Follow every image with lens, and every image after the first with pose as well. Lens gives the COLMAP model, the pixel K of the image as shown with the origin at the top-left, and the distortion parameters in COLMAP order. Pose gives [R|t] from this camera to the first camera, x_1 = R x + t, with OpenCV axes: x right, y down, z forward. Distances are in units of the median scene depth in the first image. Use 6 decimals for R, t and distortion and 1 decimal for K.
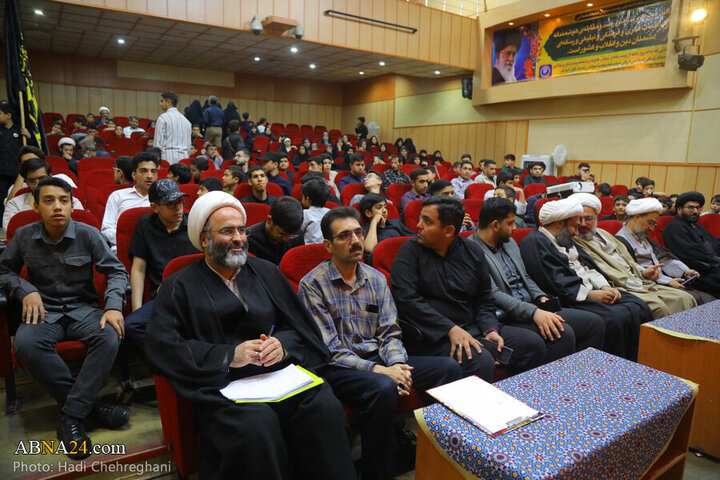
lens RADIAL K [[497.5, 0, 359.7], [0, 497.5, 247.4], [0, 0, 1]] dist [-0.132940, 0.084094]
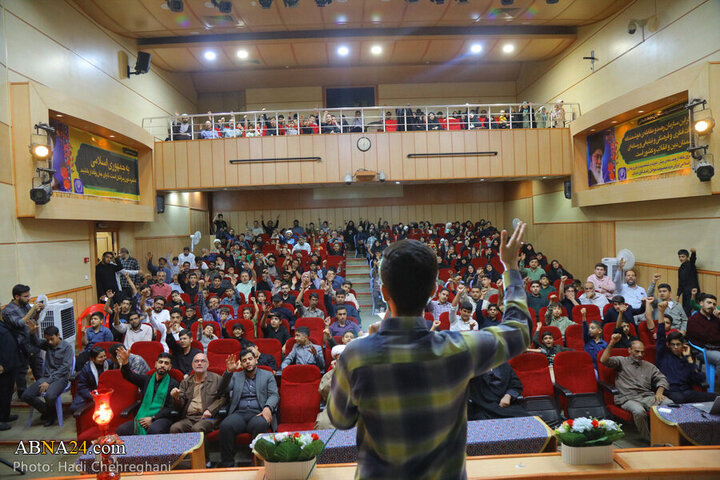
lens RADIAL K [[503.8, 0, 352.1], [0, 503.8, 243.1], [0, 0, 1]] dist [-0.129524, 0.088045]
pose [[0.847964, -0.049716, -0.527717, 0.436488], [-0.026557, 0.990356, -0.135974, -0.068232], [0.529388, 0.129316, 0.838467, -0.136793]]
